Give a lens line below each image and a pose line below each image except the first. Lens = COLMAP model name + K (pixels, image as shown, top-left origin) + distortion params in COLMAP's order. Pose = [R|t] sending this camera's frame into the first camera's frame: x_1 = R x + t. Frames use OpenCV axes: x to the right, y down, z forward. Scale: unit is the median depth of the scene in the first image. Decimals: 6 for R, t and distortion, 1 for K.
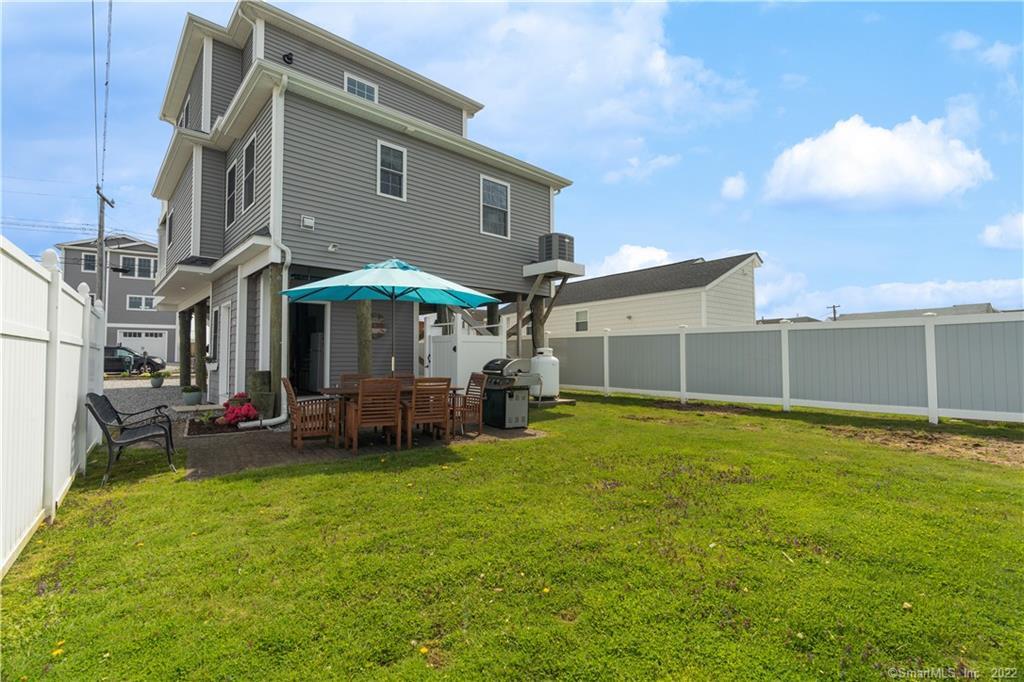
lens RADIAL K [[462.4, 0, 510.4], [0, 462.4, 339.6], [0, 0, 1]] dist [-0.009173, 0.000771]
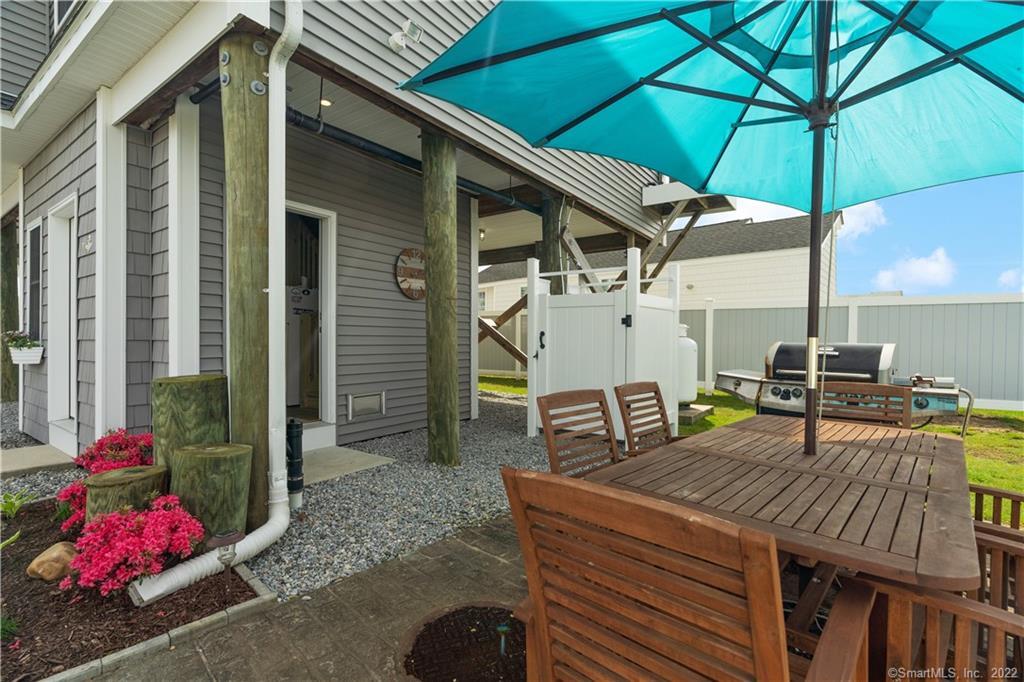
lens RADIAL K [[462.4, 0, 510.4], [0, 462.4, 339.6], [0, 0, 1]] dist [-0.009173, 0.000771]
pose [[0.975310, 0.005889, 0.220760, -0.336565], [-0.015330, 0.999038, 0.041078, 0.021031], [-0.220306, -0.043448, 0.974463, 0.540656]]
